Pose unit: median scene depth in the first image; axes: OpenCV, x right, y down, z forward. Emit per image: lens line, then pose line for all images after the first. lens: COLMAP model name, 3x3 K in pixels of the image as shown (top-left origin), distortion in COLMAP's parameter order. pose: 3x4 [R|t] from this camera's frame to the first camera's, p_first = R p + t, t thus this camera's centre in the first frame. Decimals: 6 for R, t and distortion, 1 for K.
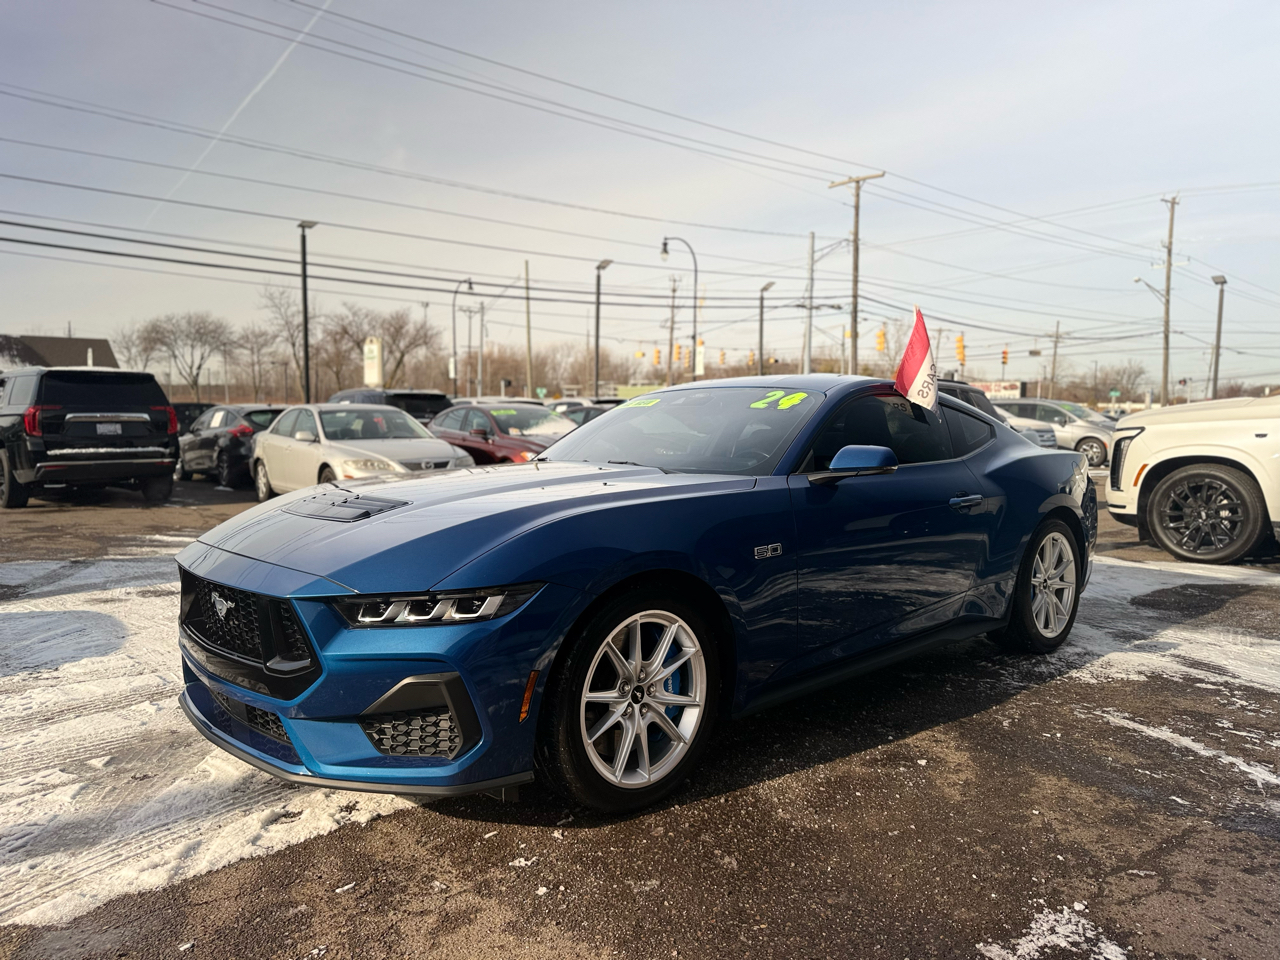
lens RADIAL K [[901.3, 0, 640.0], [0, 901.3, 480.0], [0, 0, 1]] dist [0.040715, -0.054568]
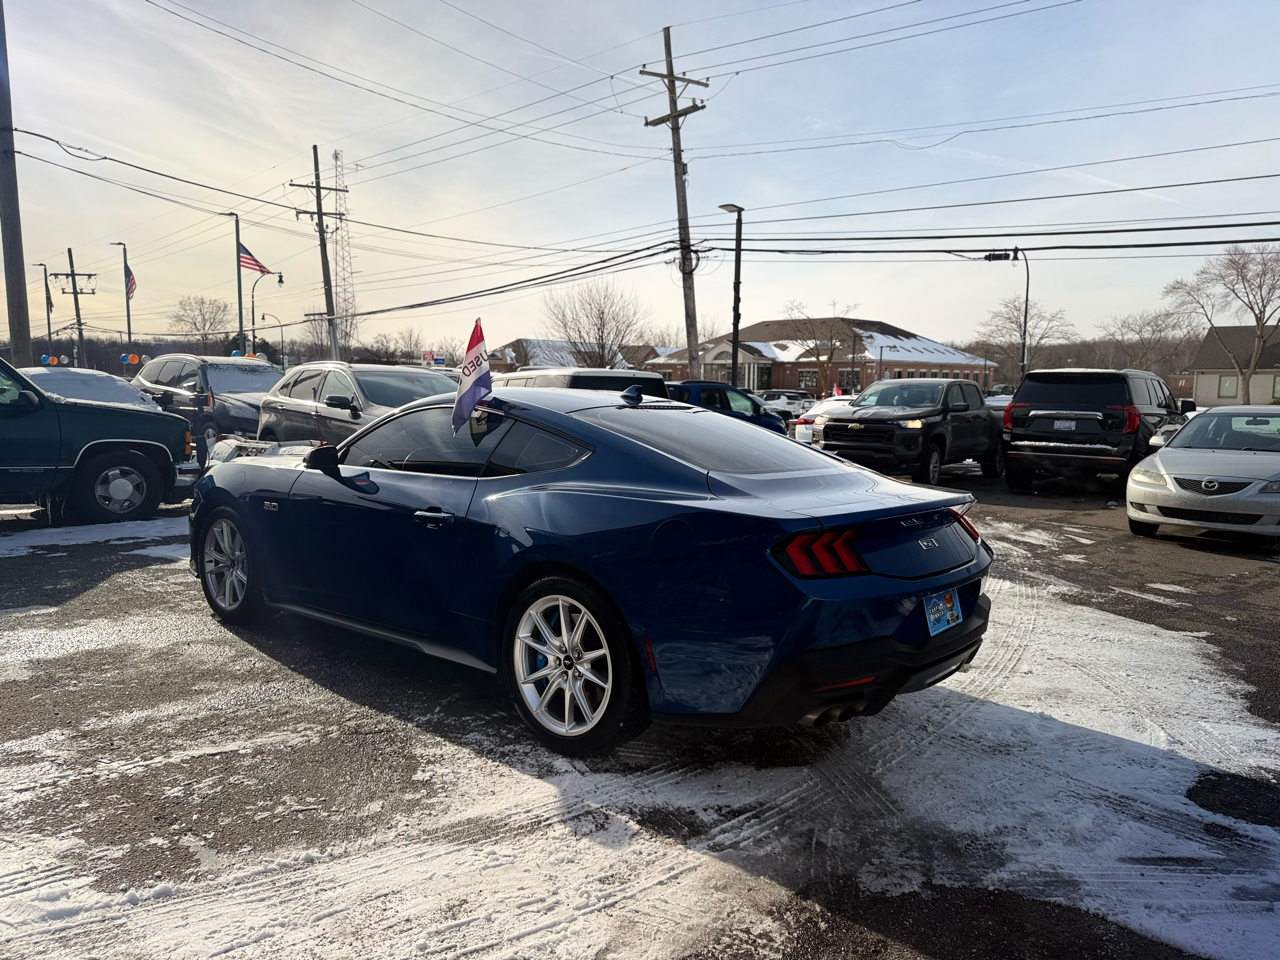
lens RADIAL K [[904.3, 0, 640.0], [0, 904.3, 480.0], [0, 0, 1]] dist [0.095055, -0.134759]
pose [[0.102351, 0.093266, -0.990366, 0.152311], [-0.087205, 0.992603, 0.084464, -0.013235], [0.990919, 0.077720, 0.109727, 0.124405]]
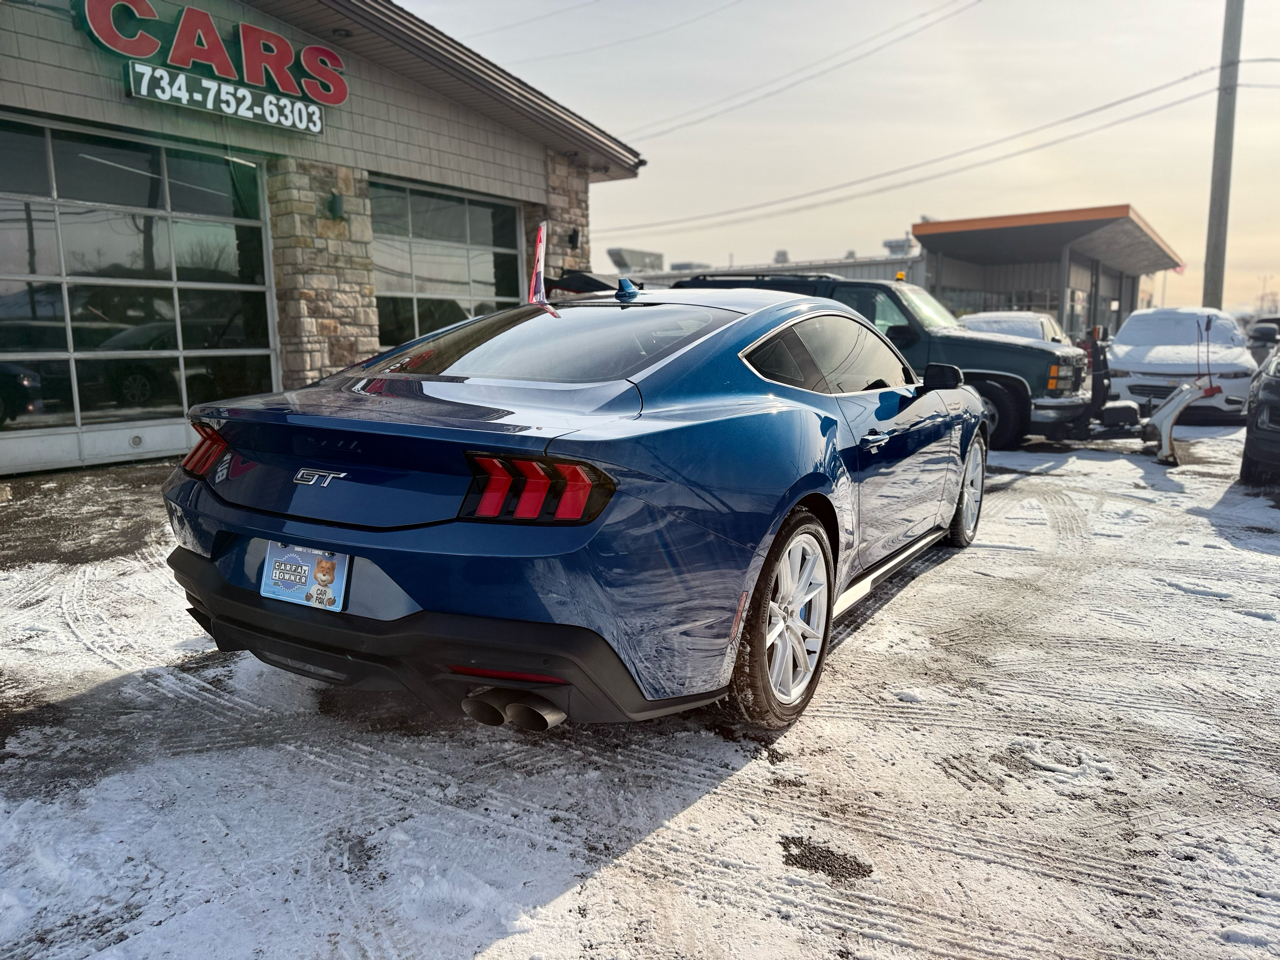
lens RADIAL K [[901.3, 0, 640.0], [0, 901.3, 480.0], [0, 0, 1]] dist [0.040715, -0.054568]
pose [[-0.957720, 0.043045, -0.284464, 0.056805], [-0.022904, 0.974199, 0.224526, -0.016491], [0.286789, 0.221548, -0.932024, 0.235634]]
